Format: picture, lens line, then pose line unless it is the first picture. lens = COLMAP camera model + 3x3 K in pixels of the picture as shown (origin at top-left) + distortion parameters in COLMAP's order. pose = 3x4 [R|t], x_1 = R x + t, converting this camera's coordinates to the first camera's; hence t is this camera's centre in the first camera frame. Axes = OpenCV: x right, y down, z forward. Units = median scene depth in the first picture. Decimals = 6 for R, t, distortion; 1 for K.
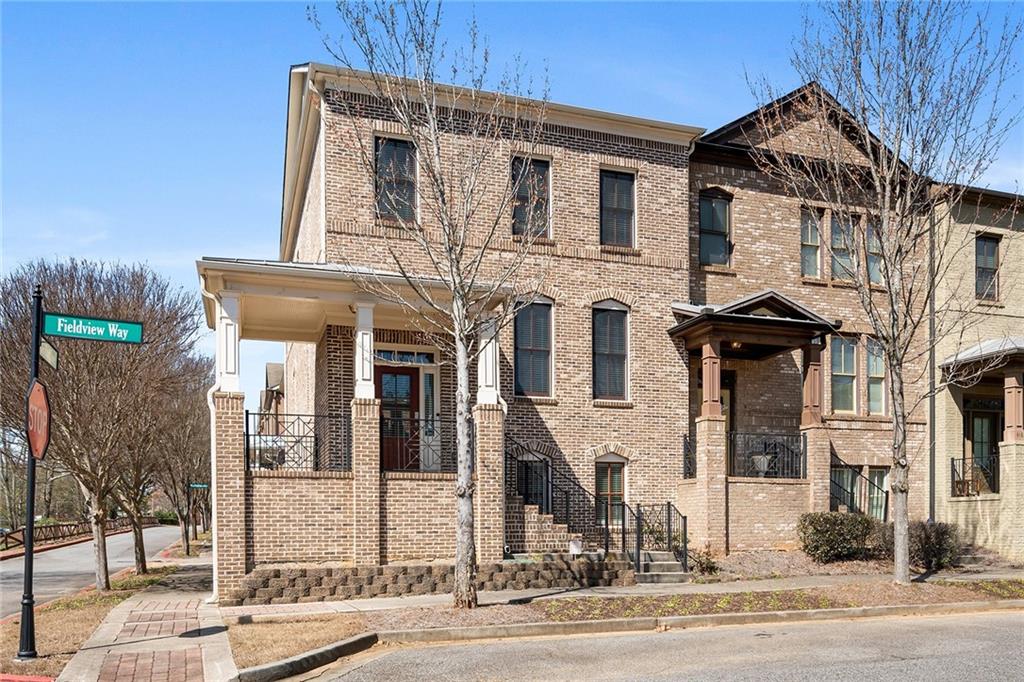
lens RADIAL K [[538.0, 0, 512.5], [0, 538.0, 337.8], [0, 0, 1]] dist [-0.000217, 0.001087]
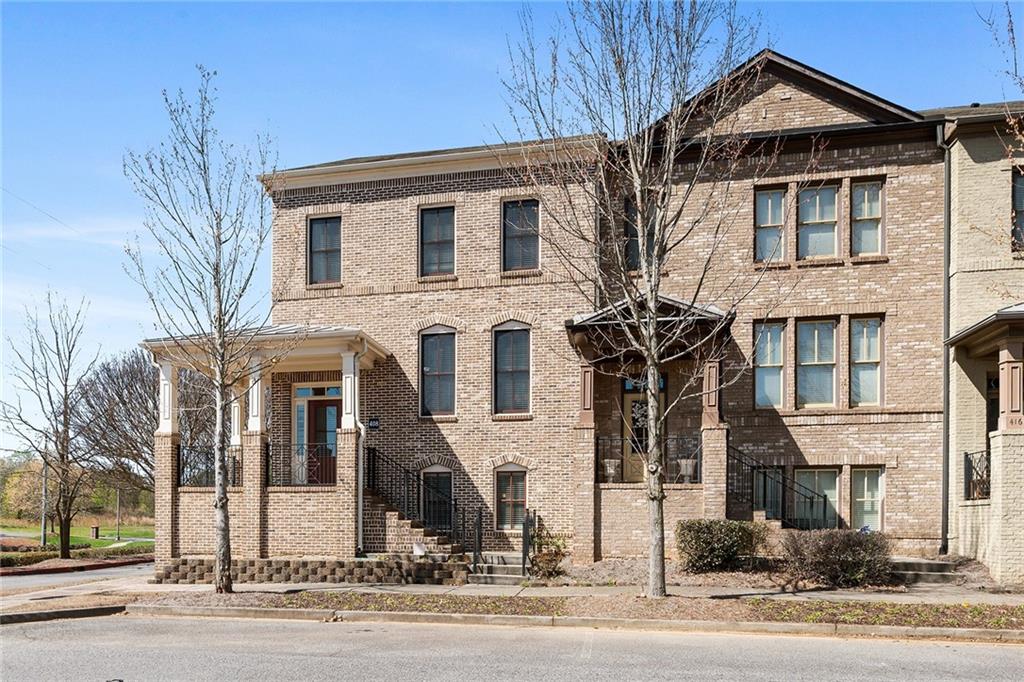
lens RADIAL K [[498.5, 0, 512.6], [0, 498.5, 345.8], [0, 0, 1]] dist [0.001537, -0.001486]
pose [[0.931037, -0.114043, -0.346648, 0.570414], [0.110479, 0.993423, -0.030096, 0.010437], [0.347800, -0.010277, 0.937512, 0.062004]]
